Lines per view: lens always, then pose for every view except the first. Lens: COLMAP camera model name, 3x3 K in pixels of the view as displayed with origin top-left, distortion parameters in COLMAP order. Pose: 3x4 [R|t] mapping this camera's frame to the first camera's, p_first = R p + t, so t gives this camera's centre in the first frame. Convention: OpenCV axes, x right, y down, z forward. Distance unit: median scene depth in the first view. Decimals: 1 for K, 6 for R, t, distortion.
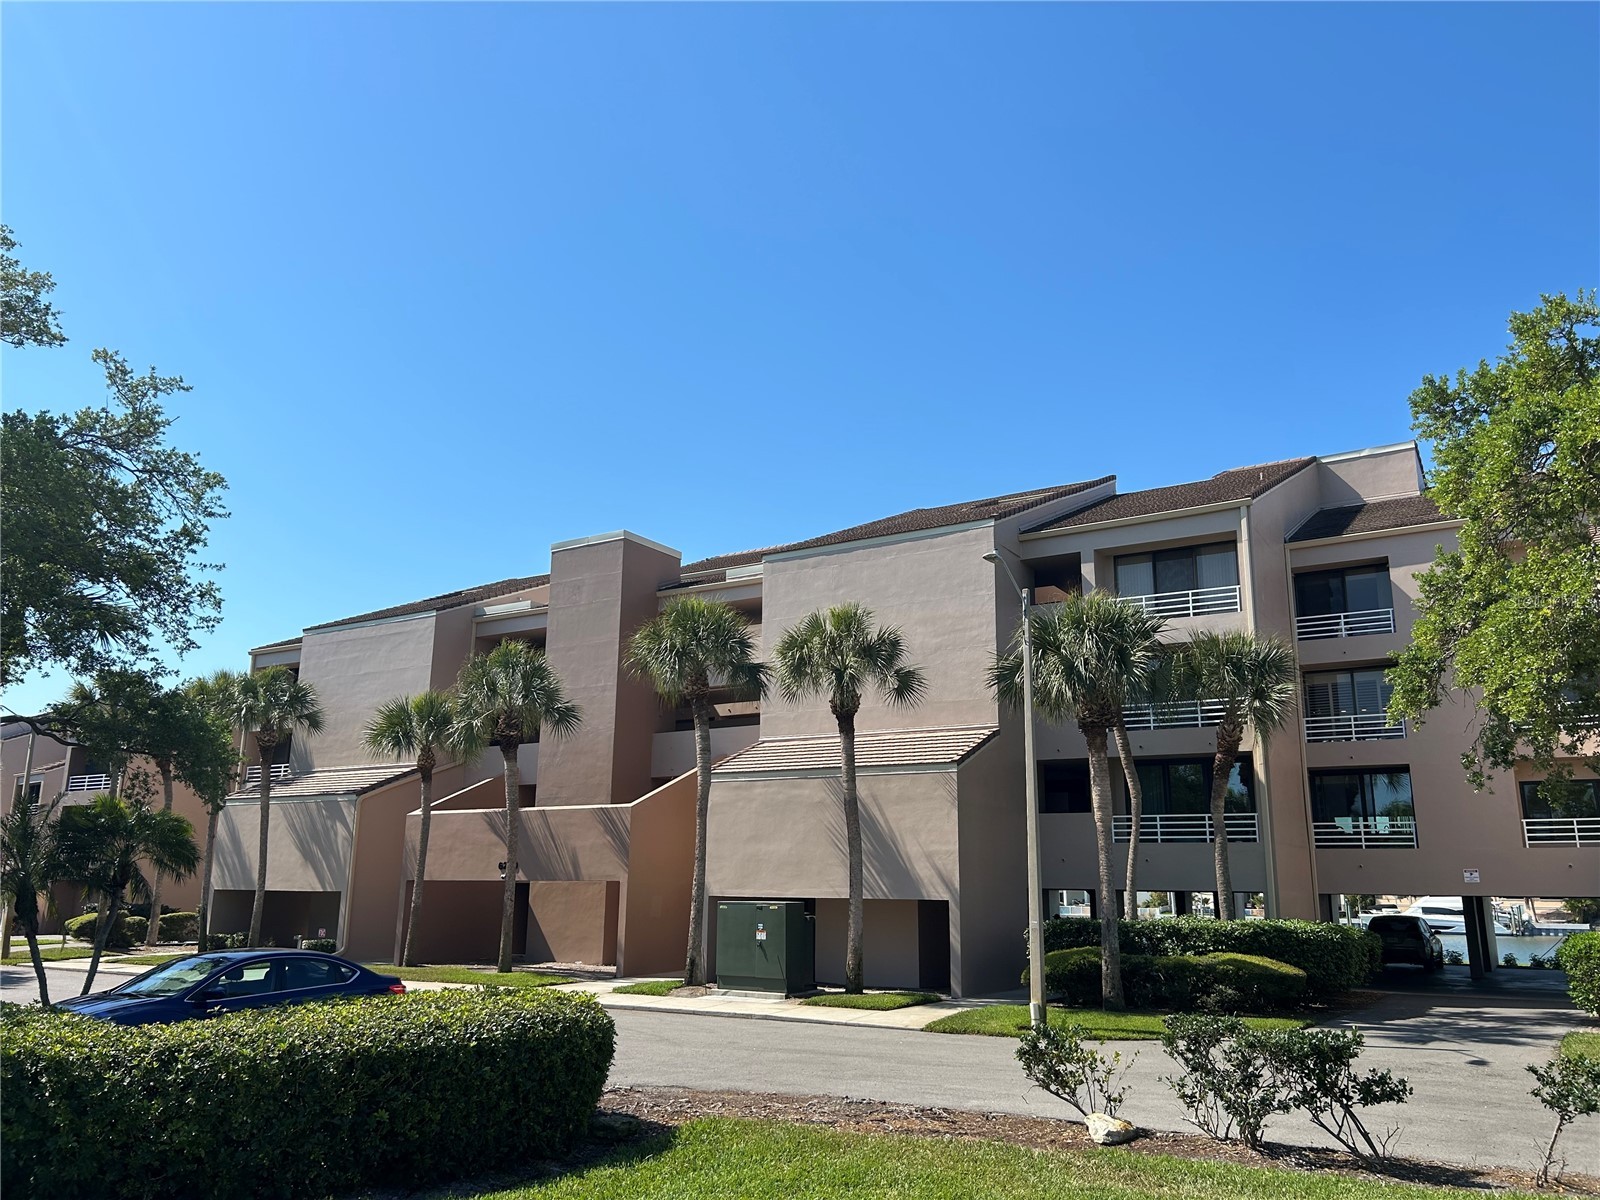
lens RADIAL K [[1210.4, 0, 800.0], [0, 1210.4, 600.0], [0, 0, 1]] dist [0.065586, -0.054962]
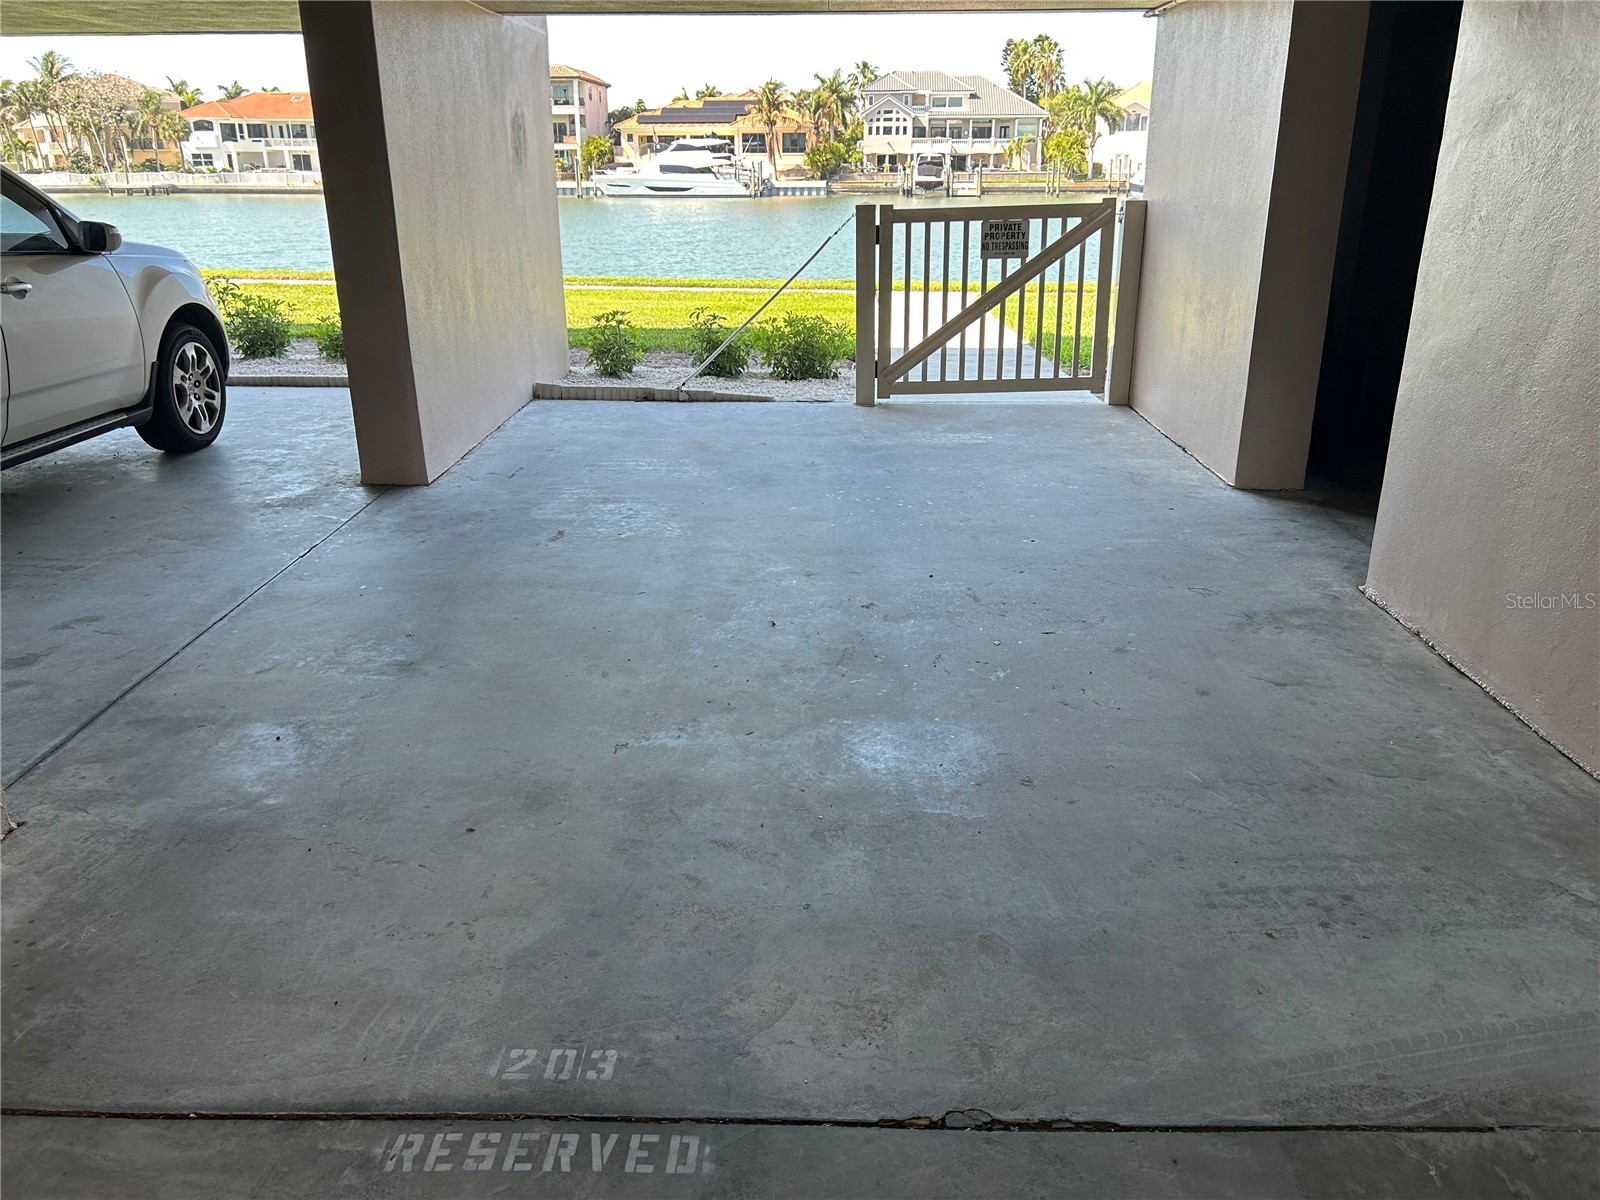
lens RADIAL K [[1210.4, 0, 800.0], [0, 1210.4, 600.0], [0, 0, 1]] dist [0.065586, -0.054962]
pose [[0.855359, -0.185218, 0.483793, 0.139513], [-0.109906, 0.847755, 0.518876, 0.063718], [-0.506242, -0.496998, 0.704778, 0.235233]]
